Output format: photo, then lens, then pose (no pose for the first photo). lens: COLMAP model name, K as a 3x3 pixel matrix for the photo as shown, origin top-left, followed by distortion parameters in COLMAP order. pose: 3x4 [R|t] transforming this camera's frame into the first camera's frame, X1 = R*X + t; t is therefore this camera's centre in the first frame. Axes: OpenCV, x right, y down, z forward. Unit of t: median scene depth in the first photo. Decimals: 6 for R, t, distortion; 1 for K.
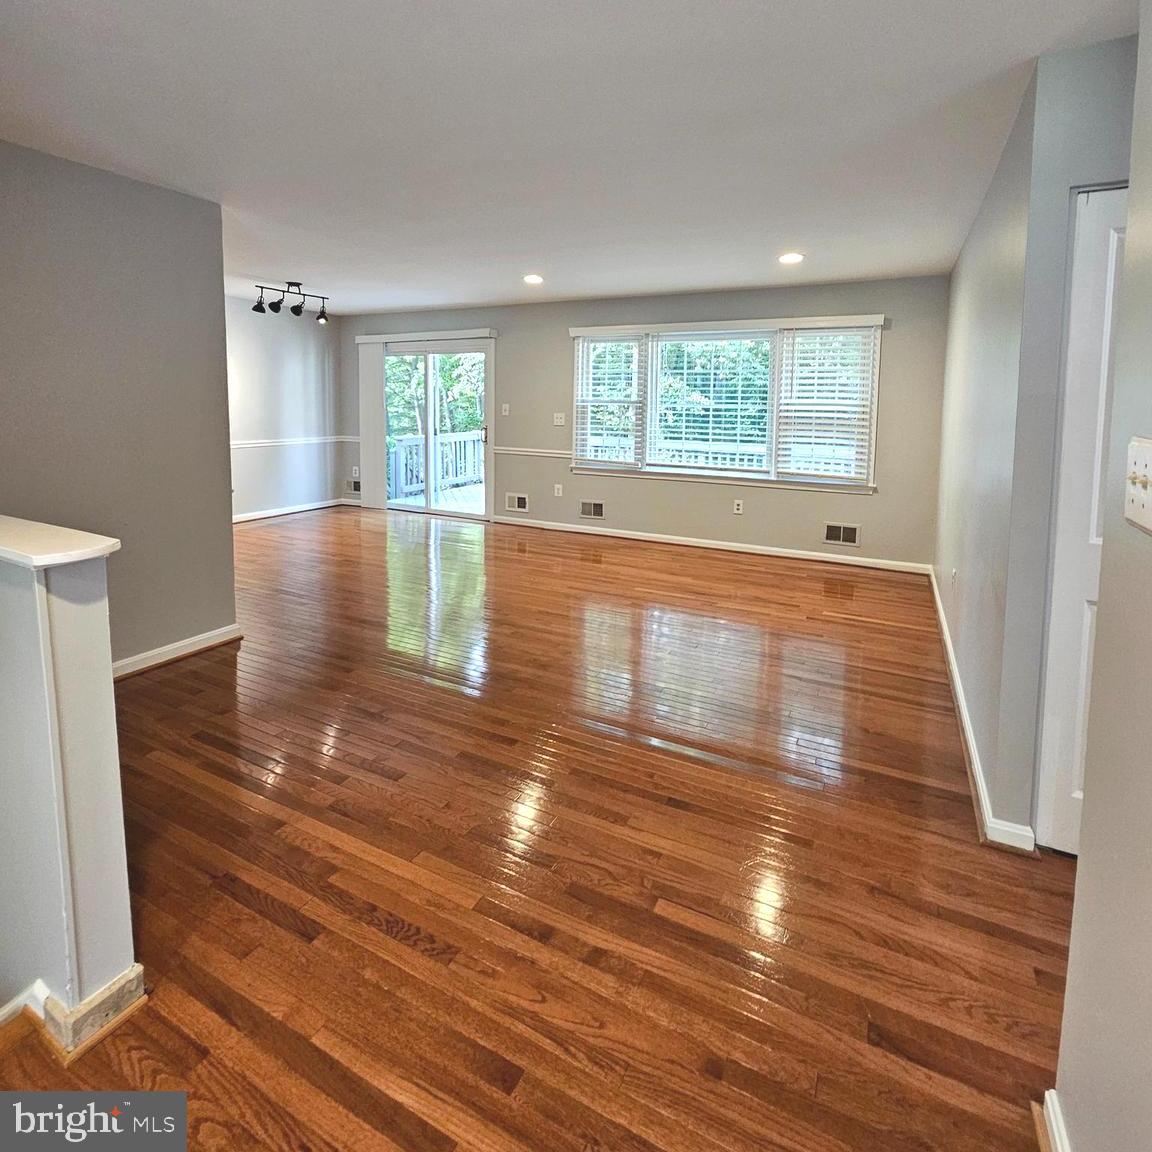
lens RADIAL K [[632.1, 0, 571.1], [0, 632.1, 470.7], [0, 0, 1]] dist [-0.003118, 0.000512]
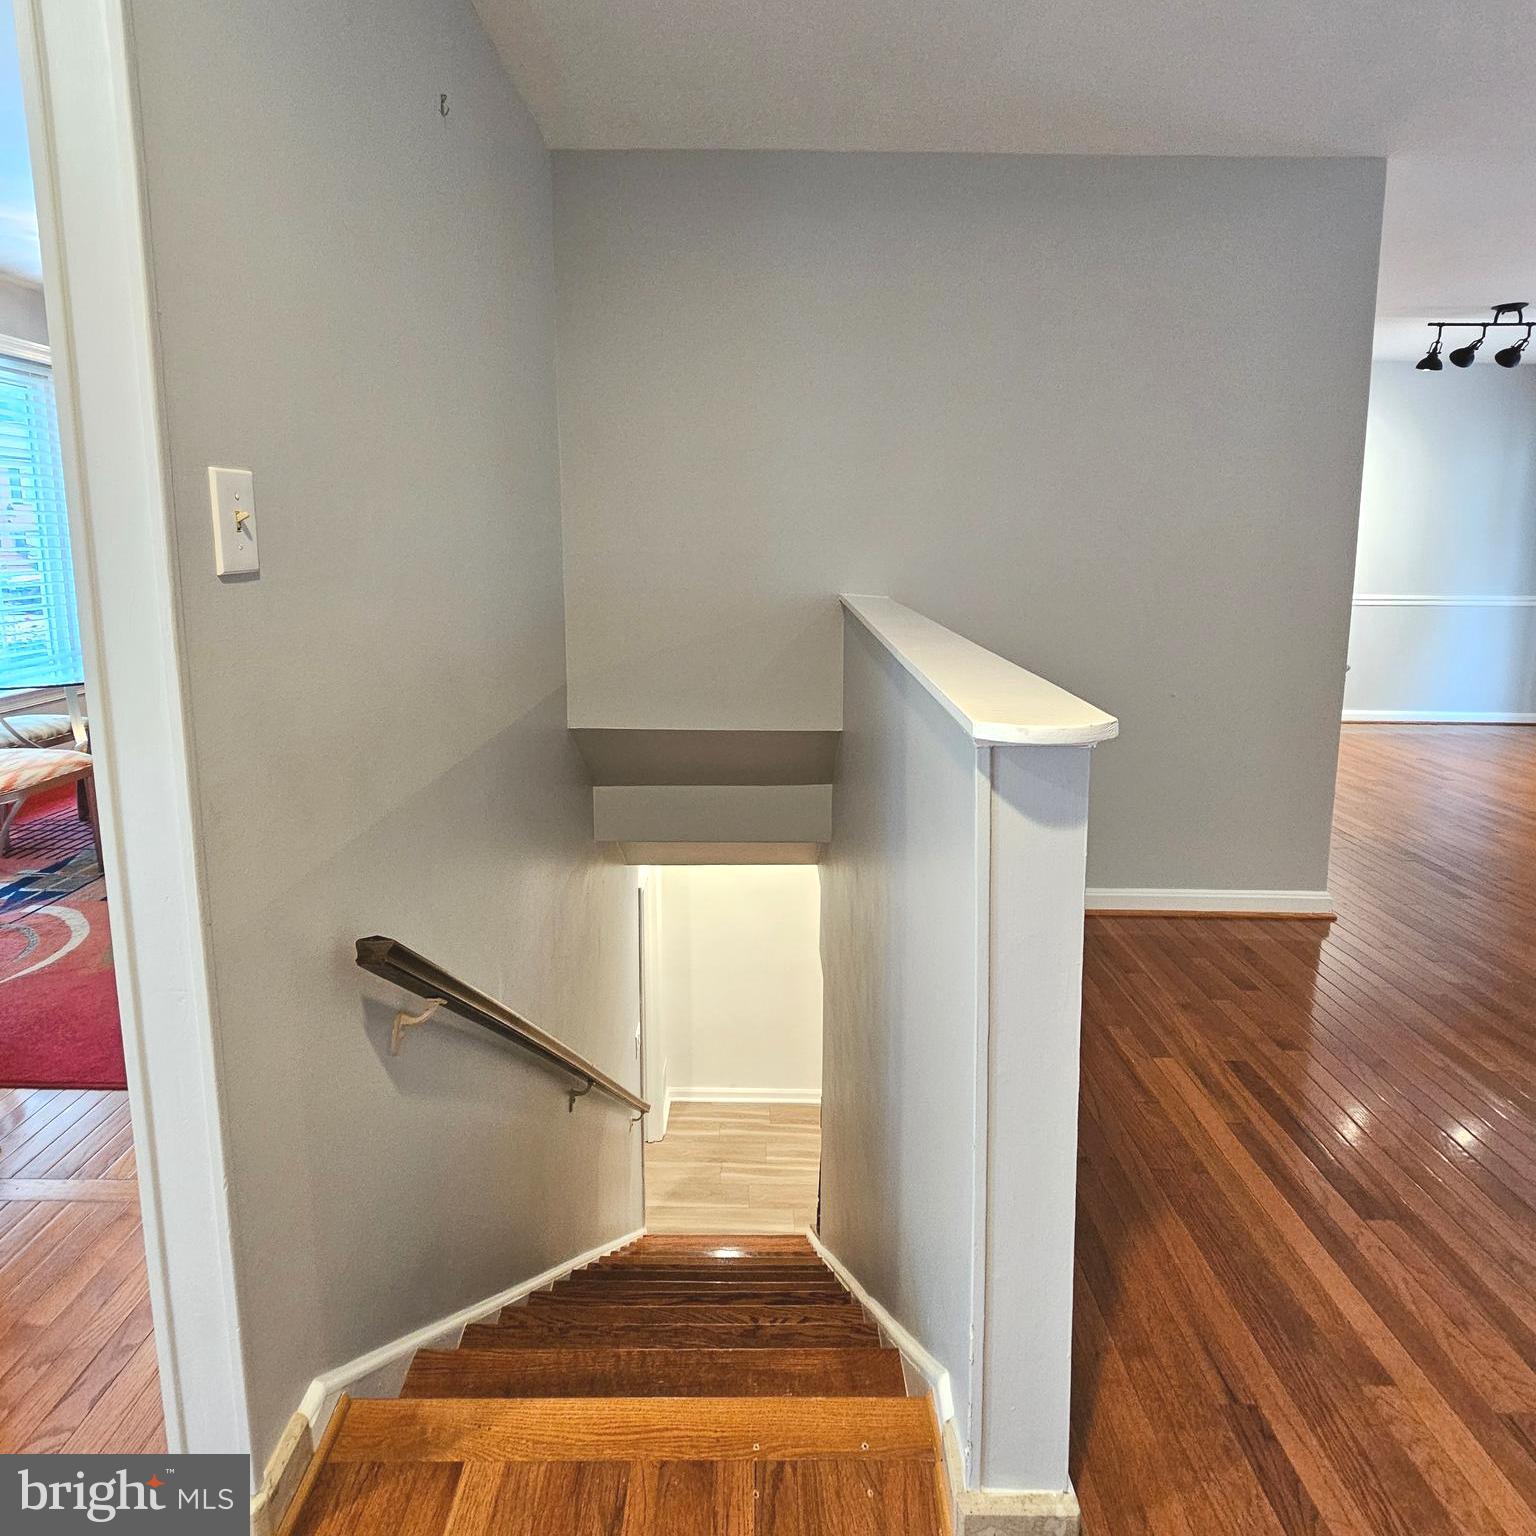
lens RADIAL K [[842.8, 0, 761.5], [0, 842.8, 627.6], [0, 0, 1]] dist [-0.003118, 0.000512]
pose [[0.453868, 0.077706, -0.887674, -0.094774], [-0.092405, 0.994924, 0.039848, 0.014097], [0.886265, 0.063939, 0.458744, 0.162283]]
